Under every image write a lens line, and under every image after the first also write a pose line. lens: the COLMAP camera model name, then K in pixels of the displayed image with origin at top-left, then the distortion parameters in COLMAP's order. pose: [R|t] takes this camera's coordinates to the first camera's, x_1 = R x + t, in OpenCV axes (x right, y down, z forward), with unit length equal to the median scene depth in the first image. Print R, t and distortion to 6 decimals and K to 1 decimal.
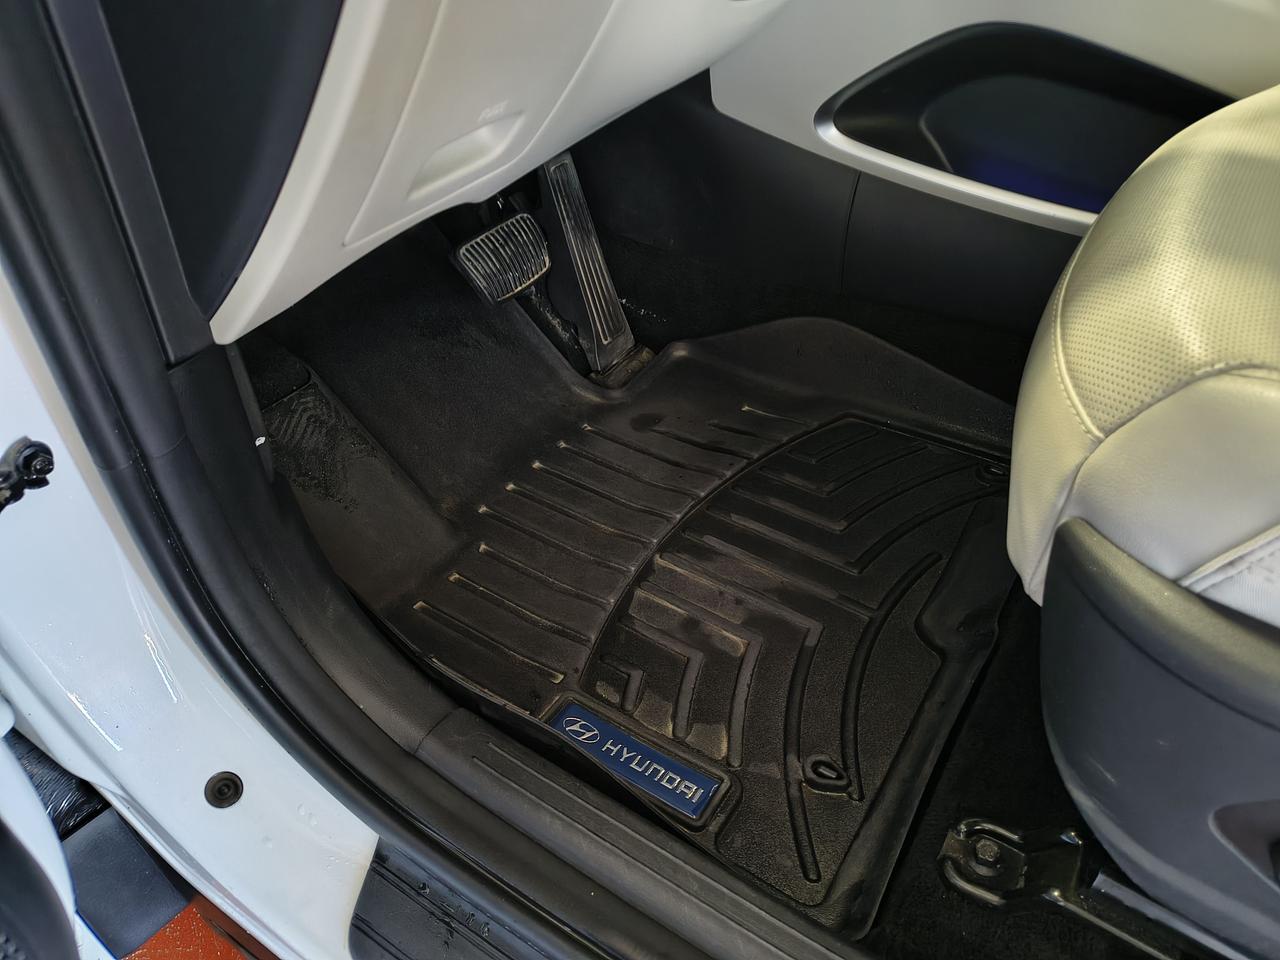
lens RADIAL K [[870.5, 0, 645.6], [0, 870.5, 490.9], [0, 0, 1]] dist [0.016518, -0.028890]
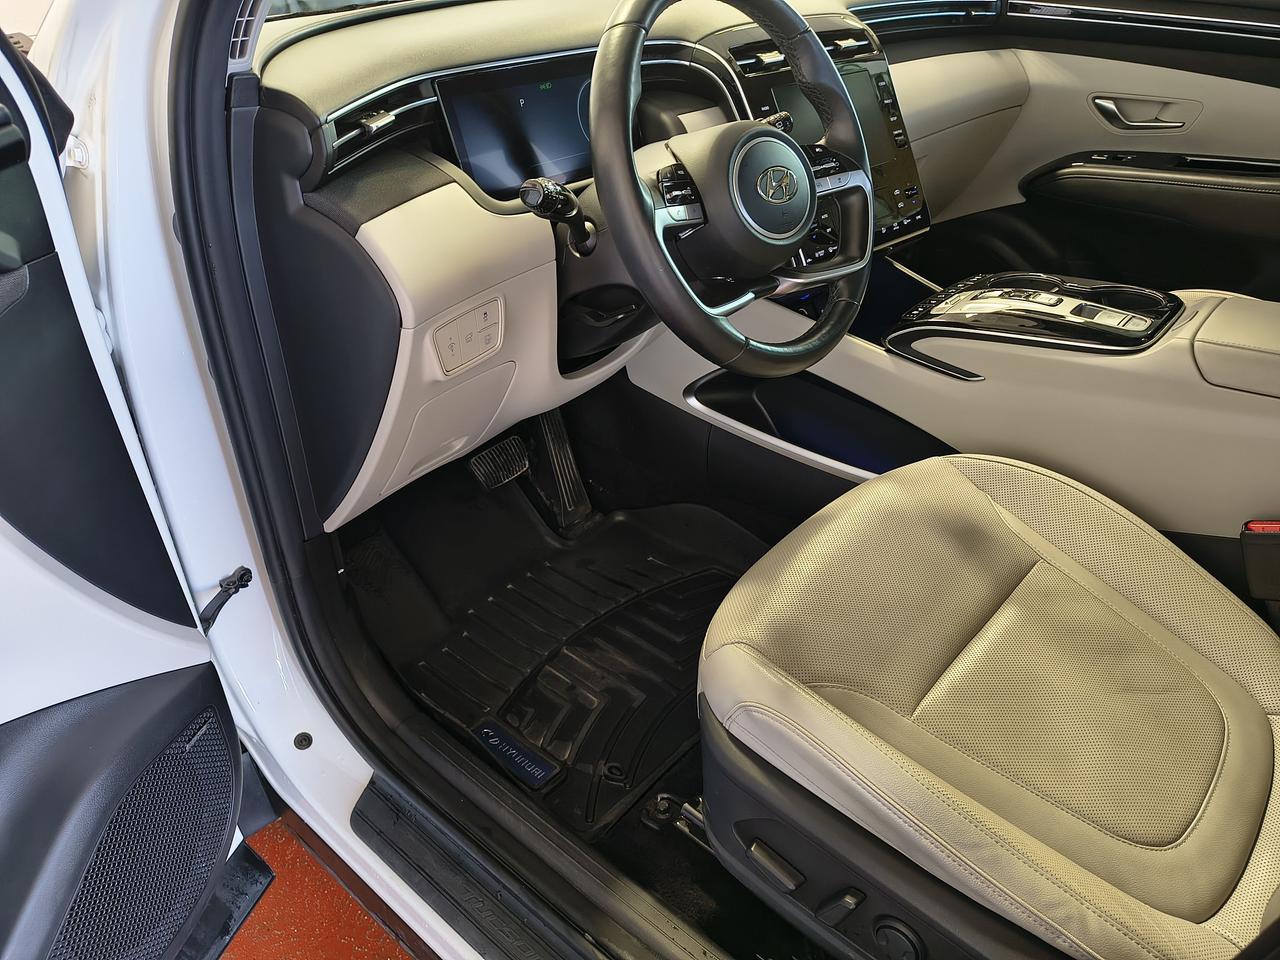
lens RADIAL K [[870.5, 0, 639.9], [0, 870.5, 480.3], [0, 0, 1]] dist [0.016518, -0.028890]
pose [[0.989698, 0.059792, -0.130087, 0.370224], [-0.076815, 0.988527, -0.130053, -0.037917], [0.120818, 0.138706, 0.982936, -0.702910]]
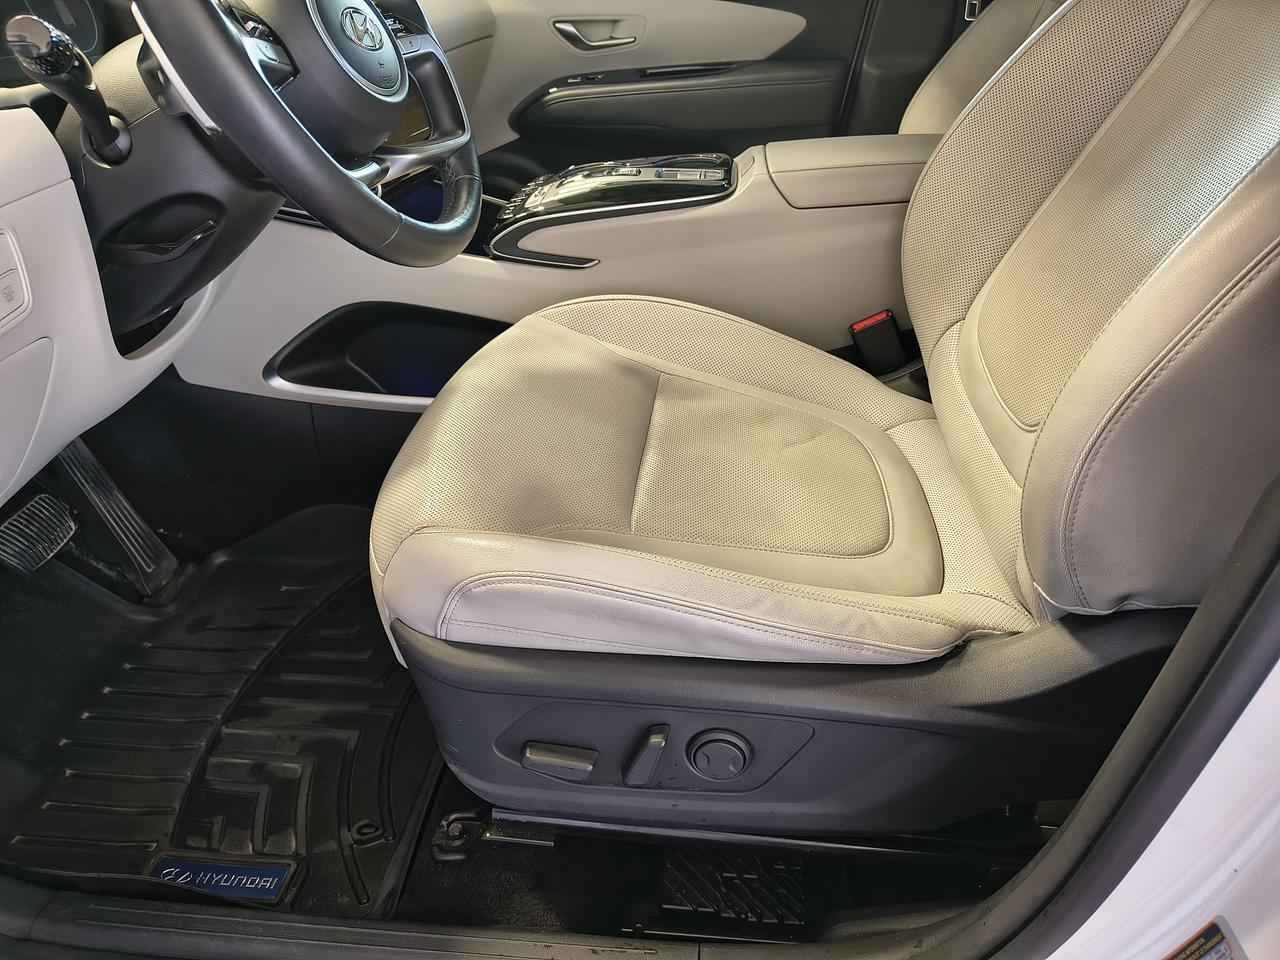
lens RADIAL K [[870.5, 0, 619.0], [0, 870.5, 477.1], [0, 0, 1]] dist [0.016518, -0.028890]
pose [[0.892333, -0.257461, 0.370751, 0.156413], [0.313849, 0.944226, -0.099680, 0.039951], [-0.324409, 0.205307, 0.923368, -0.455354]]
